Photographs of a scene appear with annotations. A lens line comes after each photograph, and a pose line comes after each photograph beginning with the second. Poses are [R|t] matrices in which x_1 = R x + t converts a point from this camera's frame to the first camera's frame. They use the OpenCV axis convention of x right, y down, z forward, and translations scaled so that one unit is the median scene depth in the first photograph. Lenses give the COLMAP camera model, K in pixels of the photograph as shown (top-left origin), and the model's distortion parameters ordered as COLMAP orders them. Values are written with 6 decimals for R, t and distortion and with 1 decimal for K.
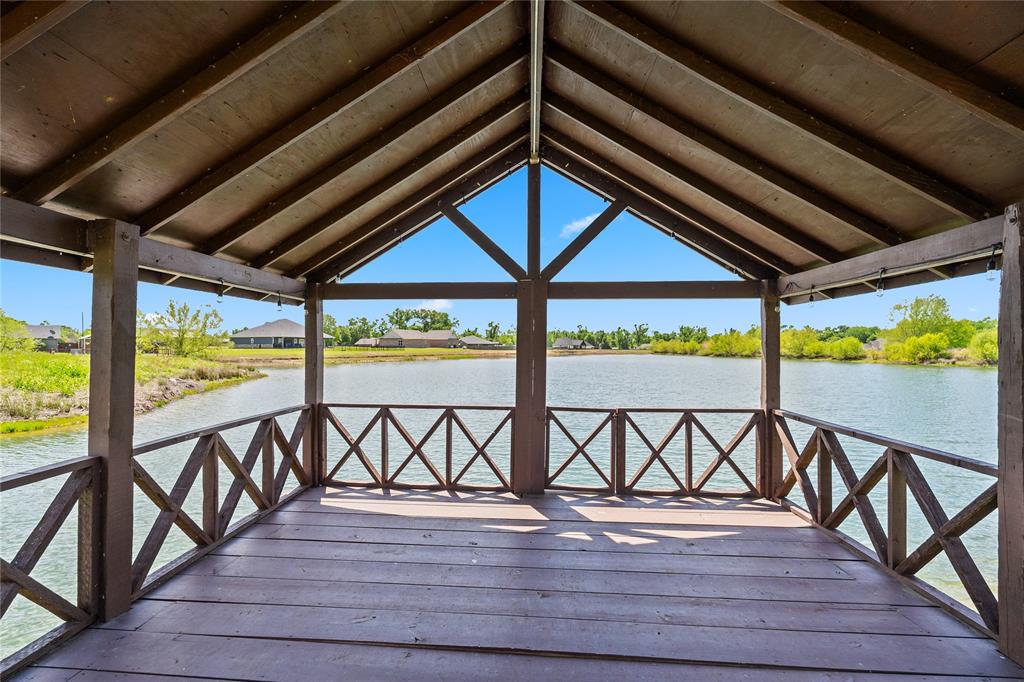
lens RADIAL K [[449.3, 0, 511.7], [0, 449.3, 341.9], [0, 0, 1]] dist [-0.003756, 0.000103]
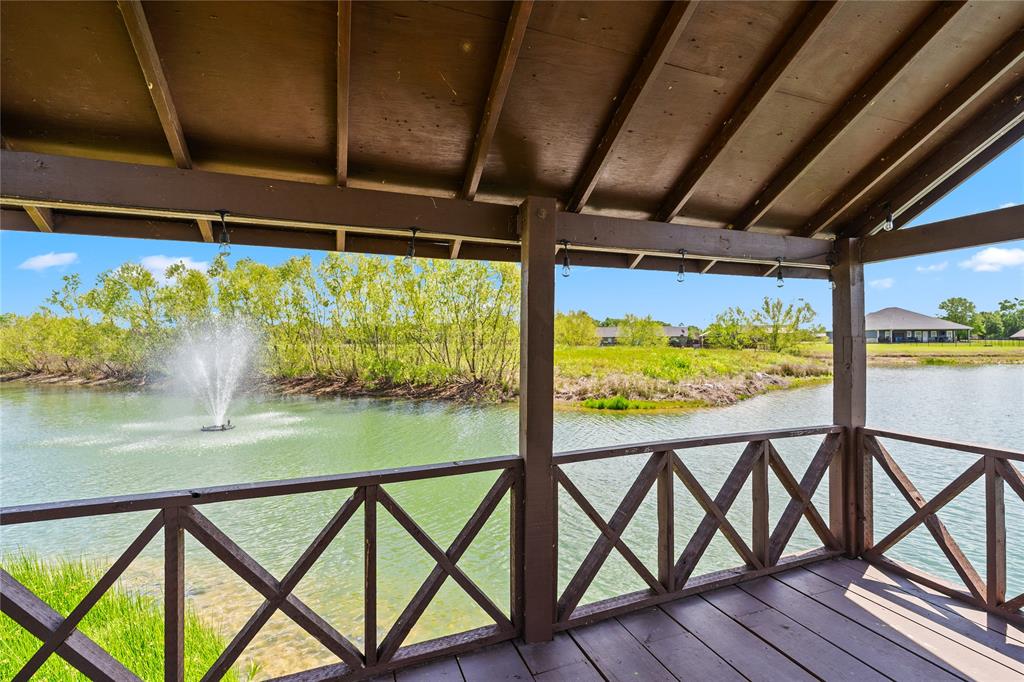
lens RADIAL K [[476.8, 0, 512.0], [0, 476.8, 341.0], [0, 0, 1]] dist [-0.003580, -0.000730]
pose [[0.412716, -0.009249, -0.910813, -0.018188], [0.017490, 0.999845, -0.002228, 0.008097], [0.910692, -0.015011, 0.412814, 0.284913]]
